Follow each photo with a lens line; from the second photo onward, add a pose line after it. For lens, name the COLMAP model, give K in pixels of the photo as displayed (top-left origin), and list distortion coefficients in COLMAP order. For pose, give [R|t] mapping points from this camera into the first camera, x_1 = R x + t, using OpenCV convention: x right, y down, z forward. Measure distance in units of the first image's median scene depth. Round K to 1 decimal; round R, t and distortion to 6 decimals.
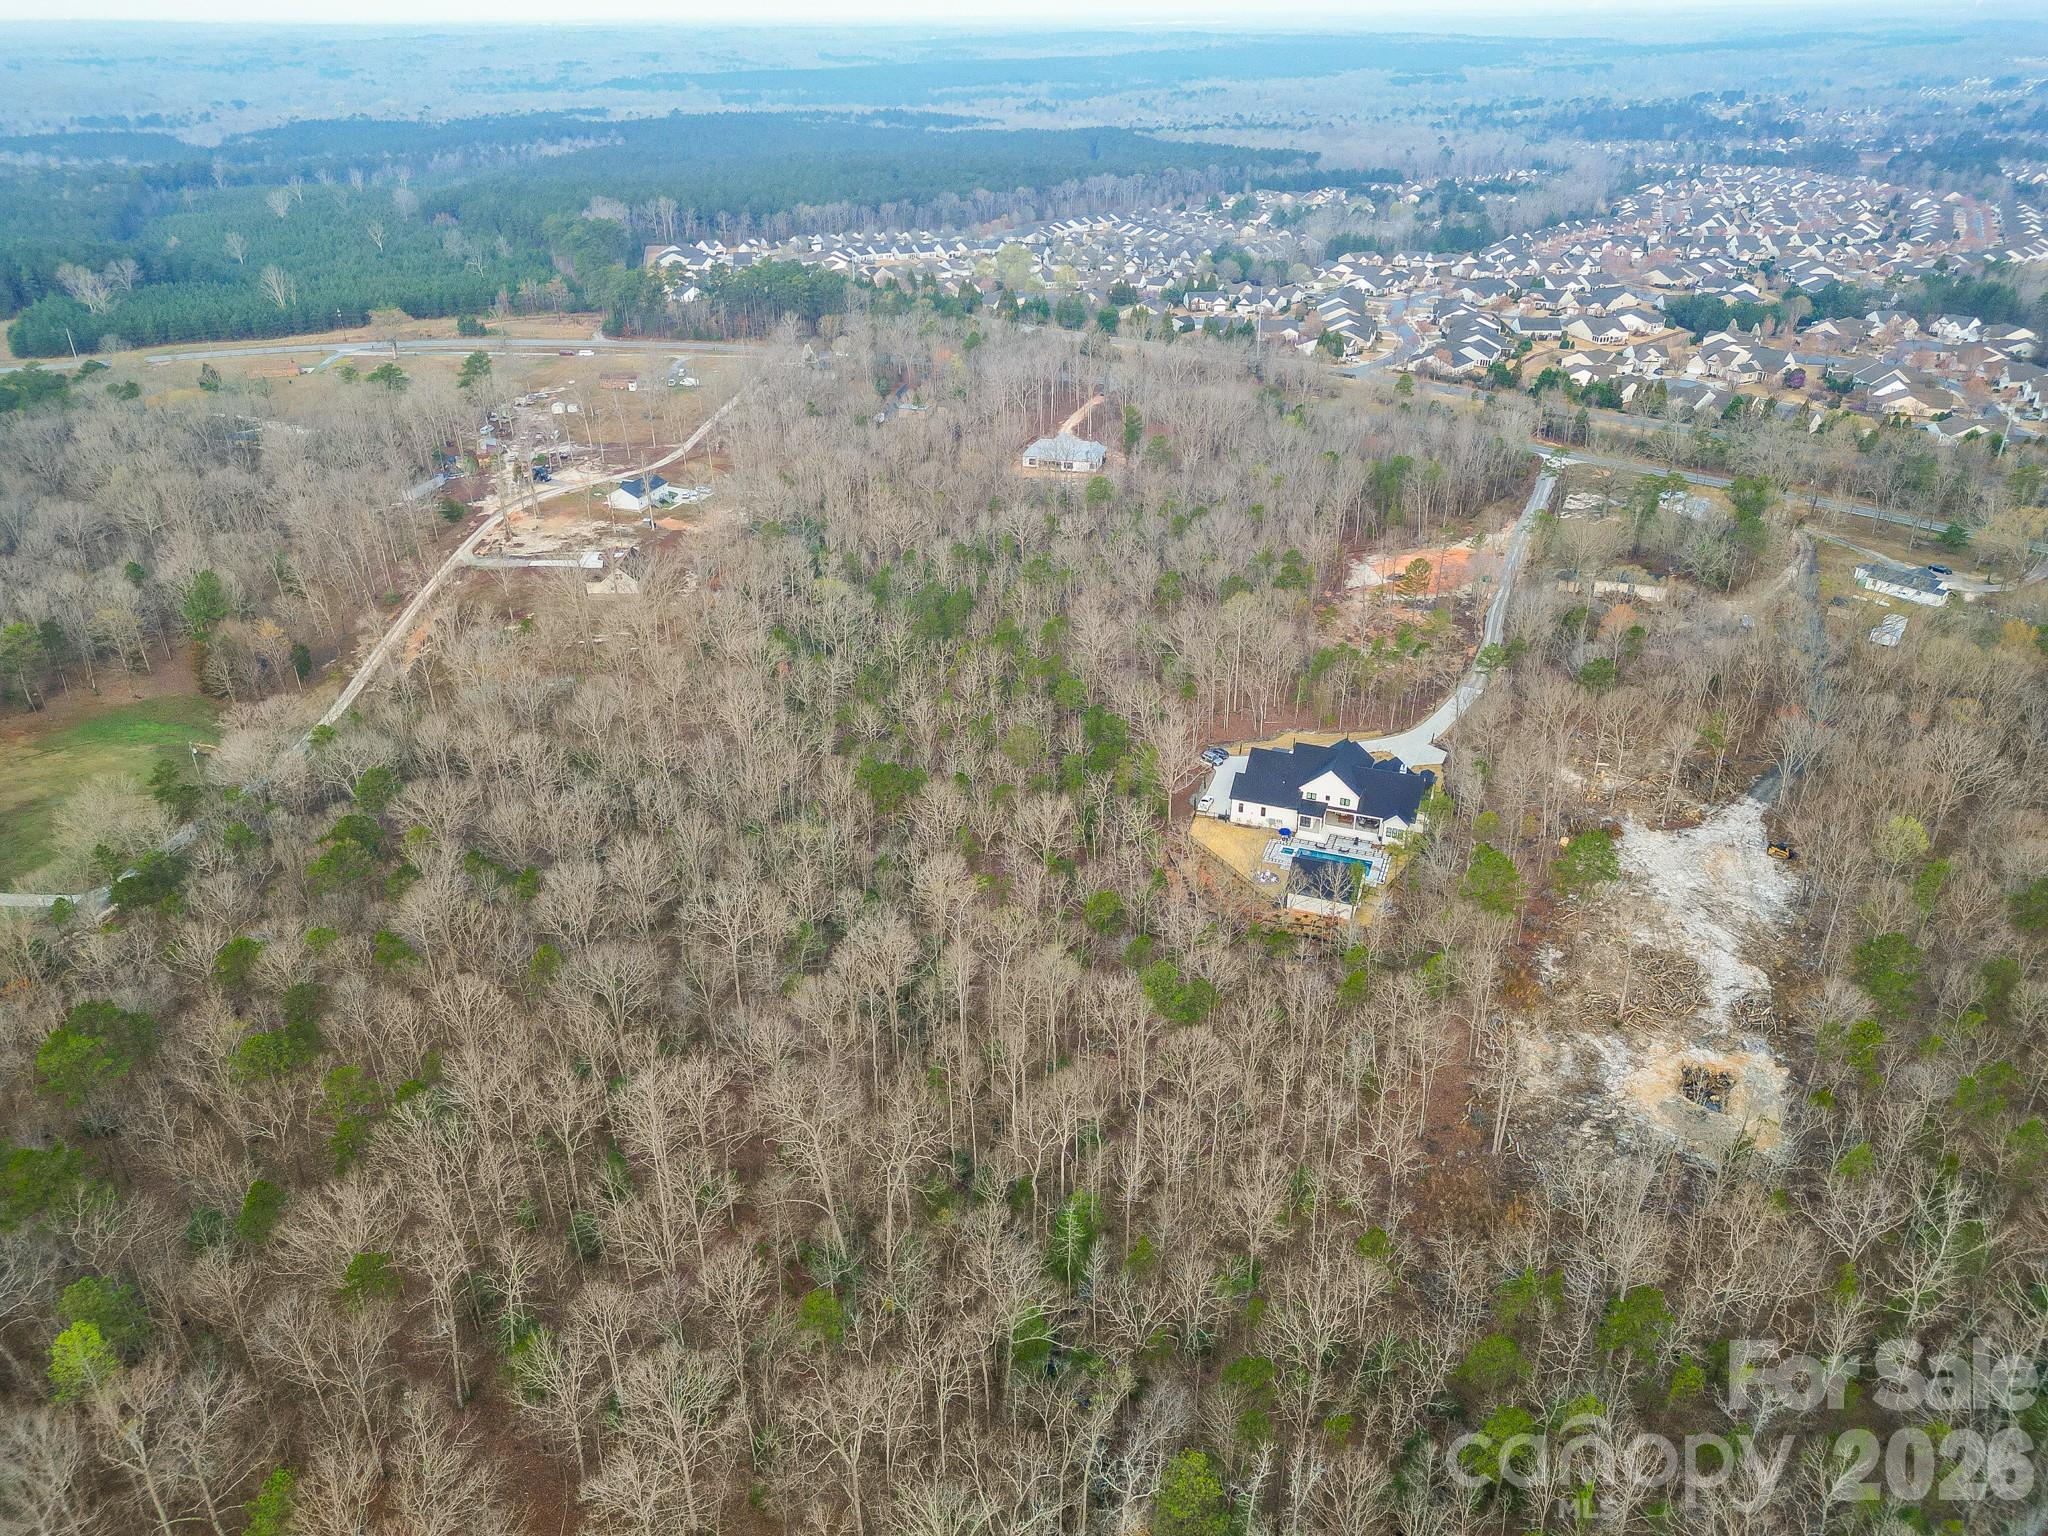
lens RADIAL K [[1420.8, 0, 1024.0], [0, 1420.8, 768.0], [0, 0, 1]] dist [0.062223, -0.048865]
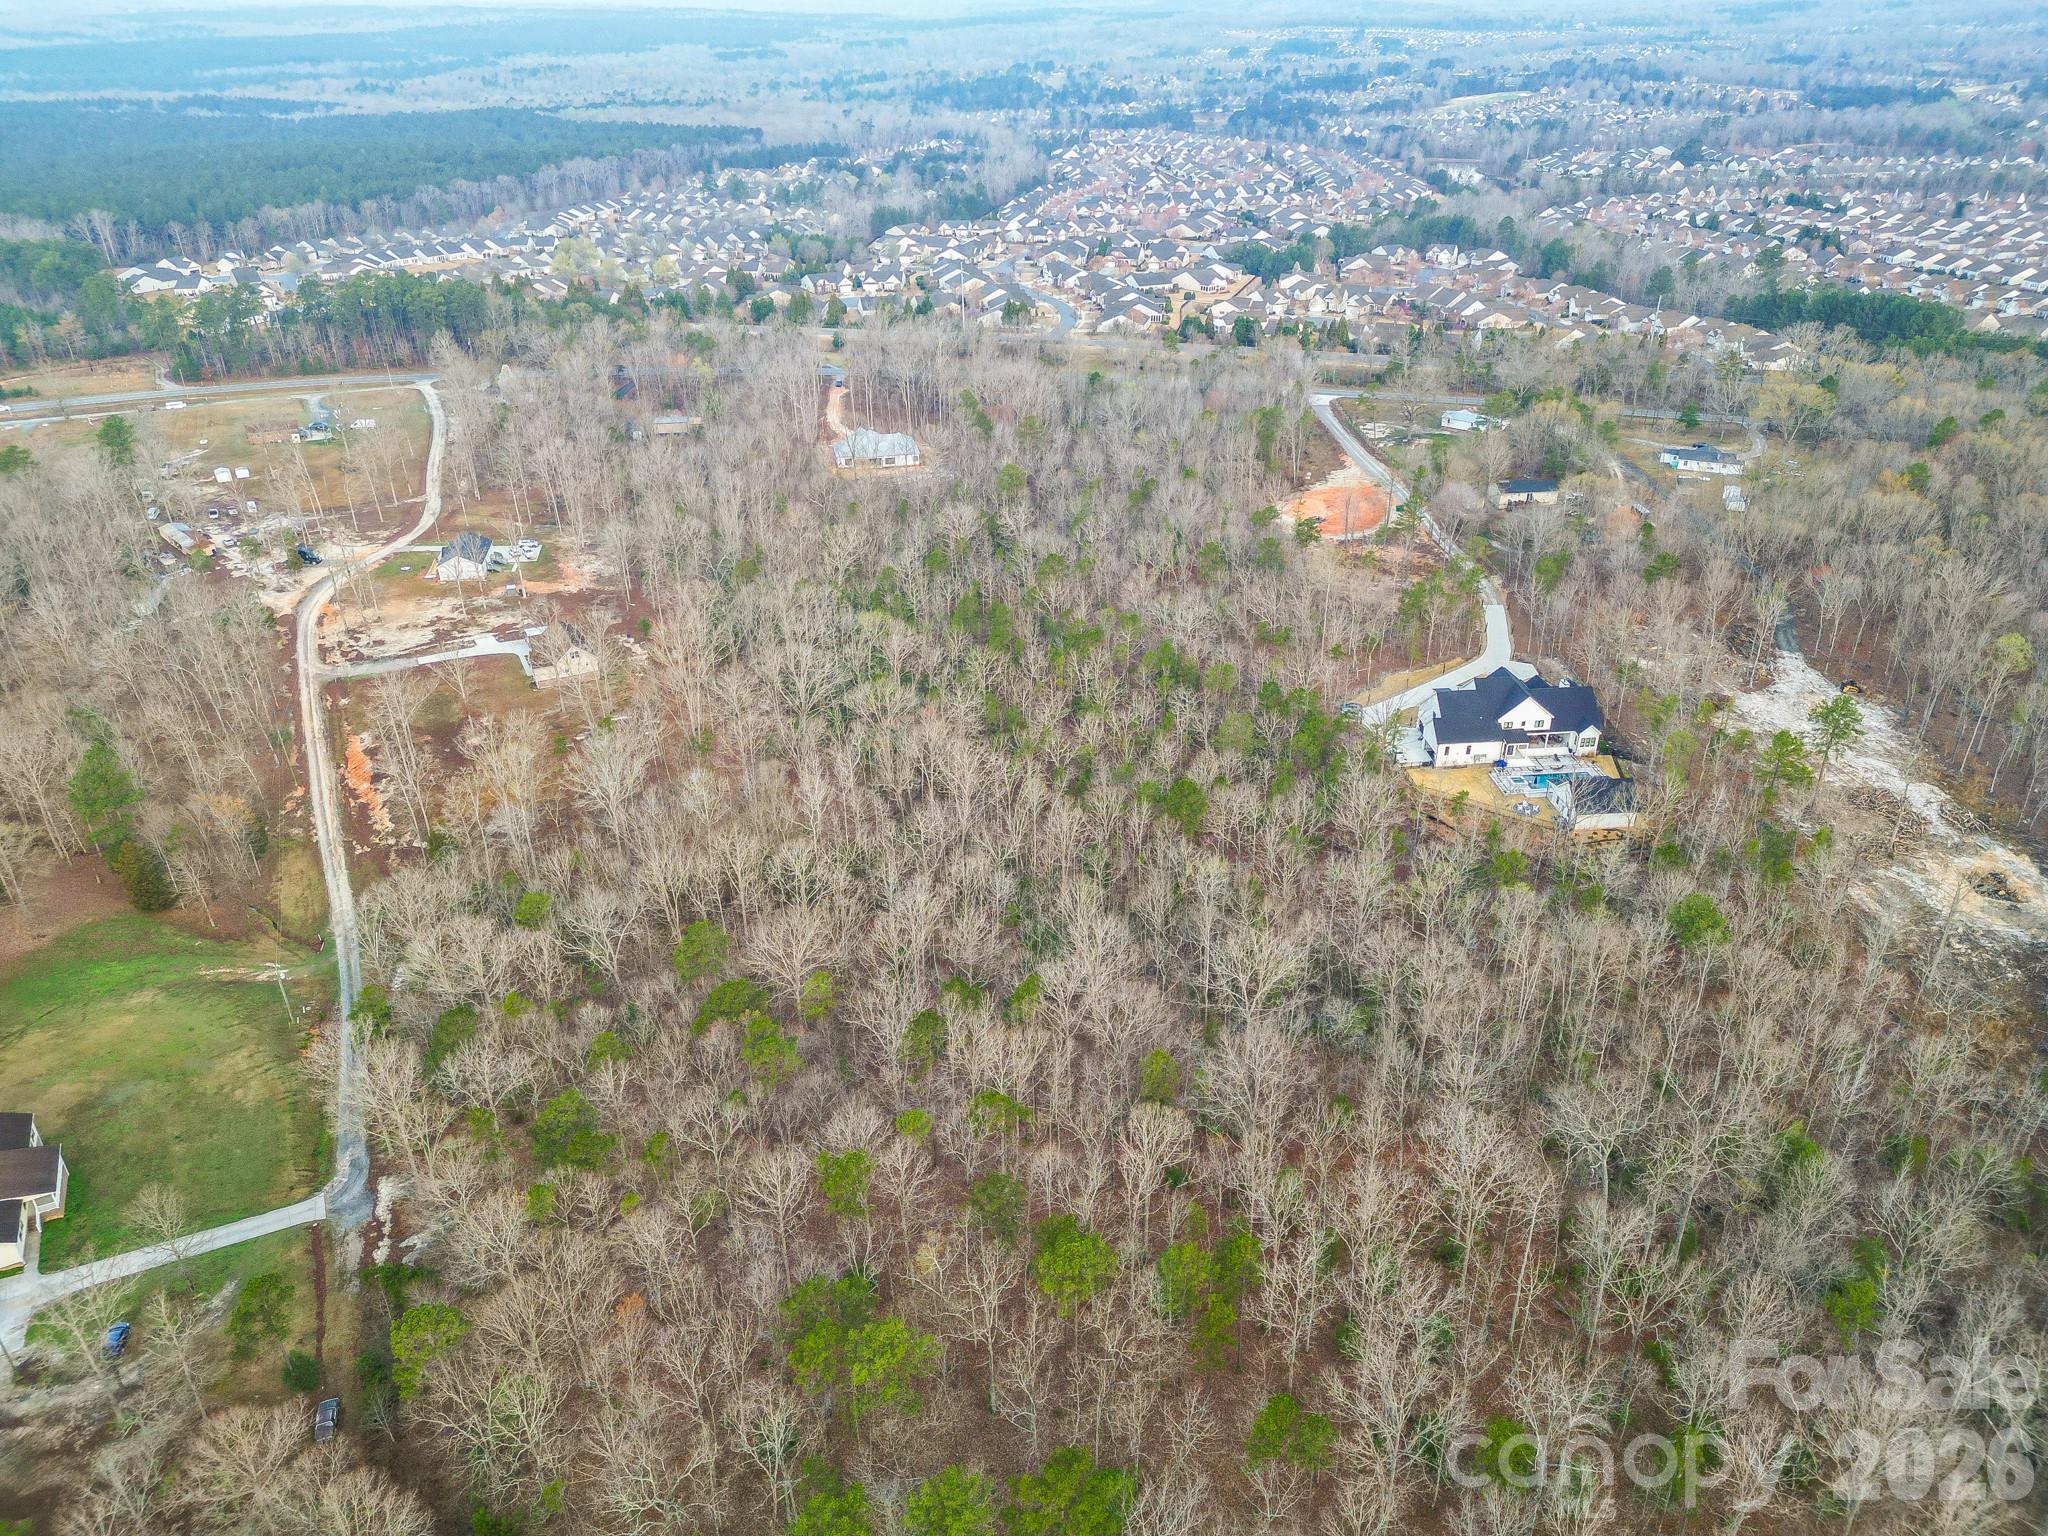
lens RADIAL K [[1420.8, 0, 1024.0], [0, 1420.8, 768.0], [0, 0, 1]] dist [0.062223, -0.048865]
pose [[0.894703, -0.215660, 0.391148, -0.250666], [0.210433, 0.975959, 0.056758, -0.039388], [-0.393985, 0.031529, 0.918576, 0.081493]]
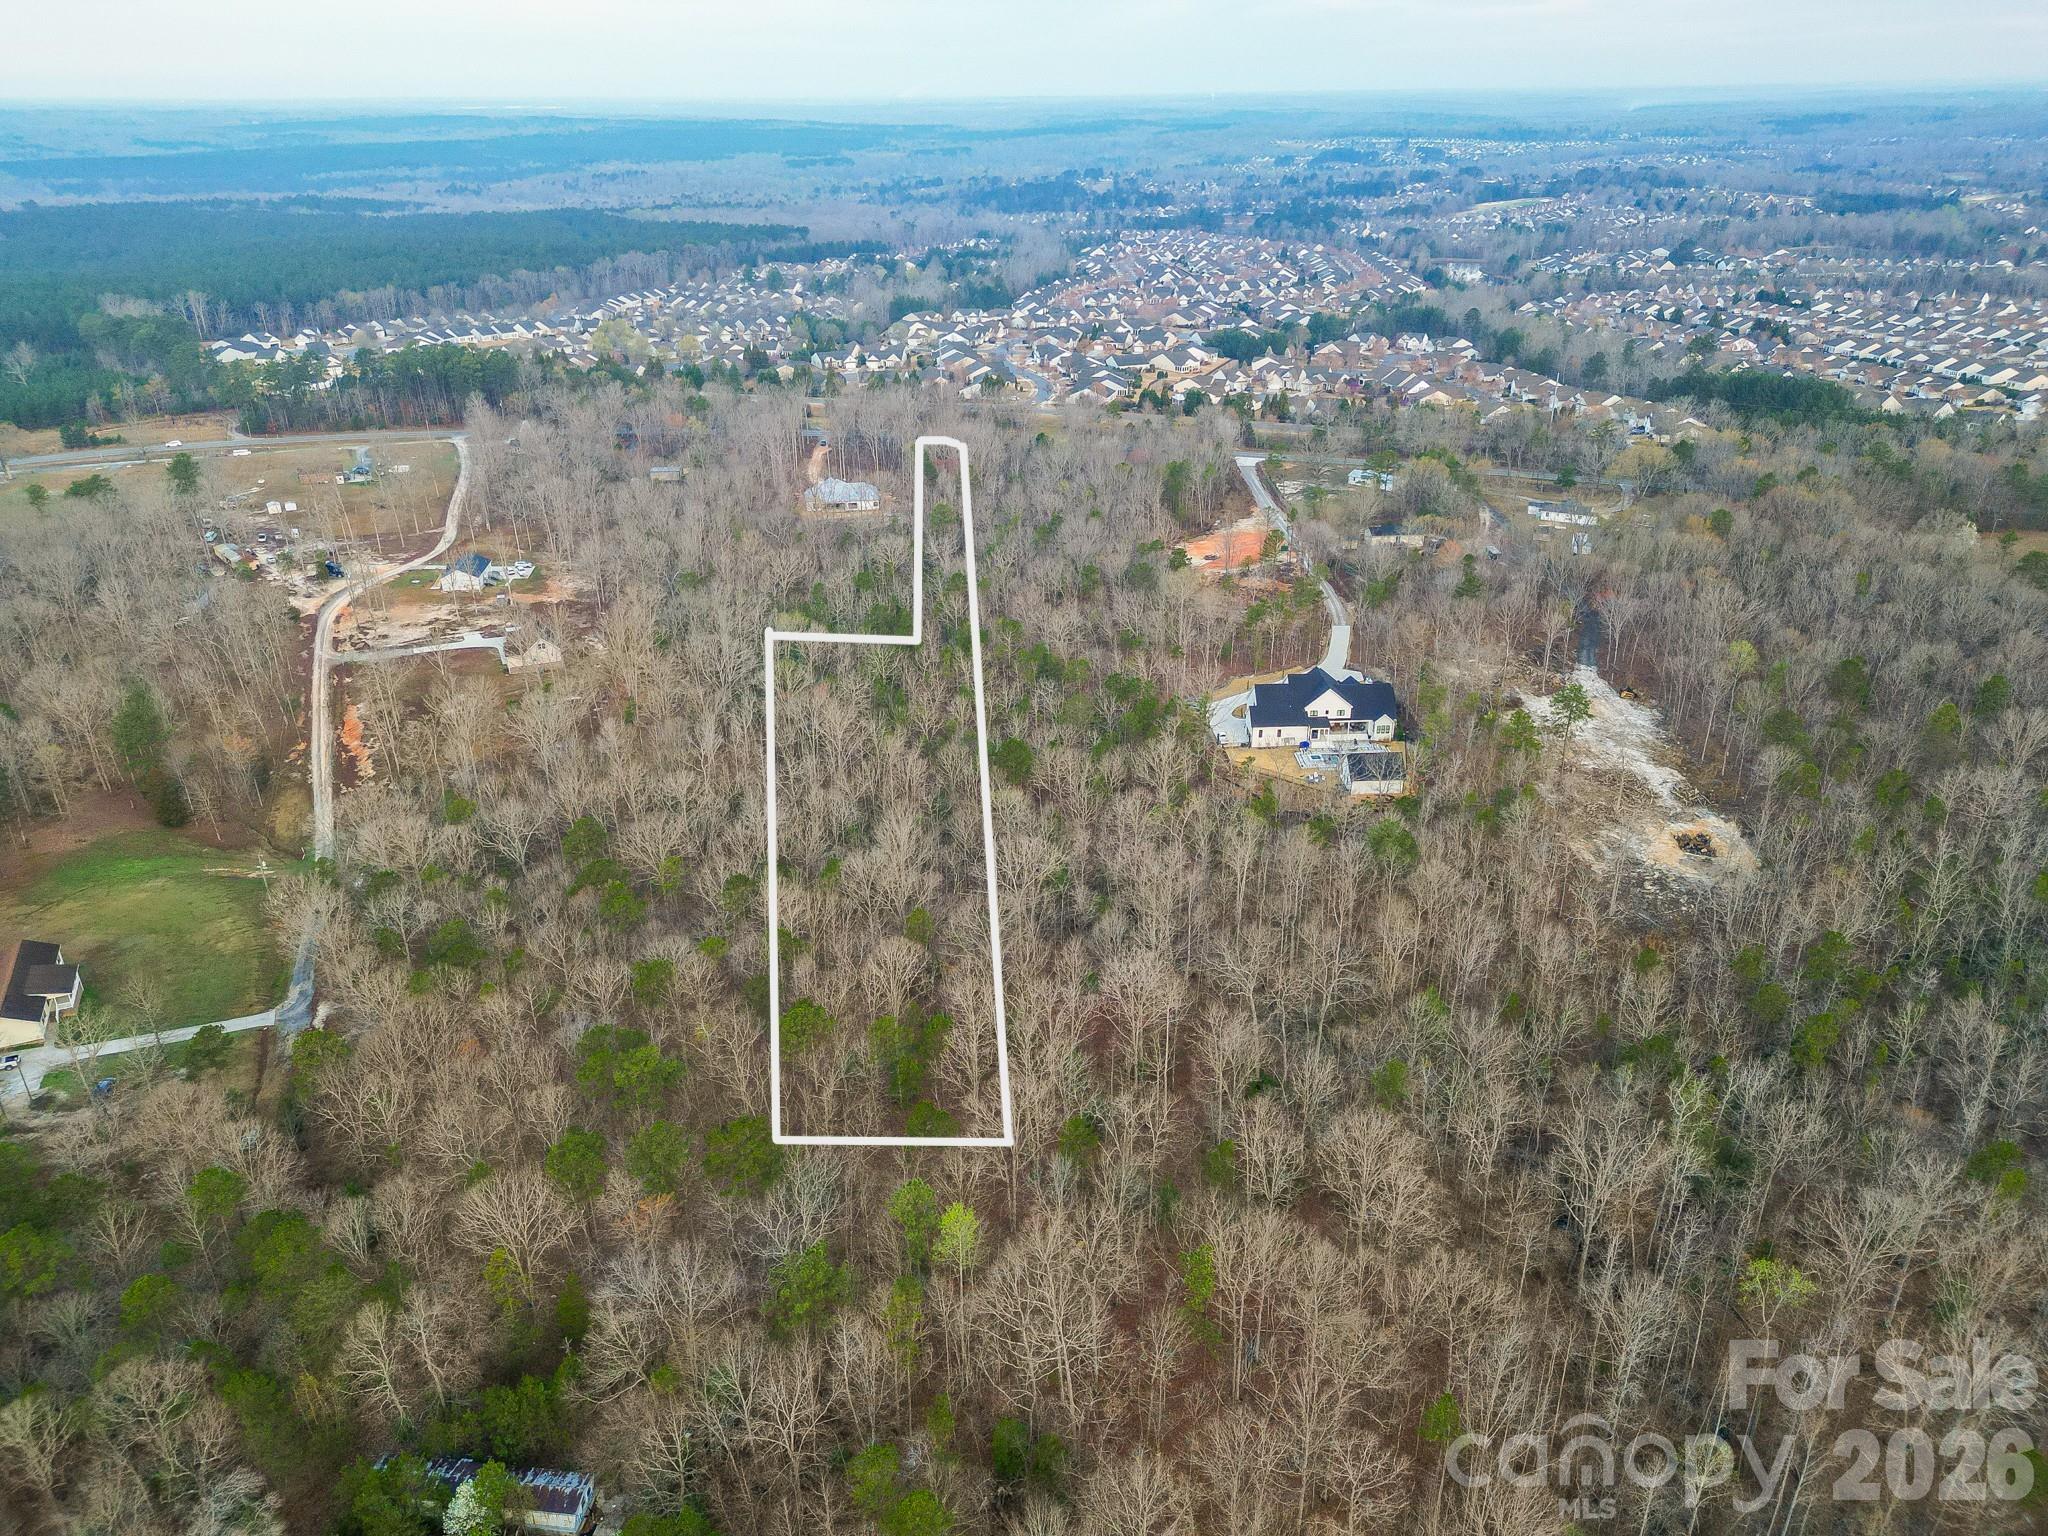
lens RADIAL K [[1420.8, 0, 1024.0], [0, 1420.8, 768.0], [0, 0, 1]] dist [0.062223, -0.048865]
pose [[0.915151, -0.171868, 0.364636, -0.227378], [0.189039, 0.981901, -0.011633, 0.015537], [-0.356037, 0.079576, 0.931077, -0.025533]]
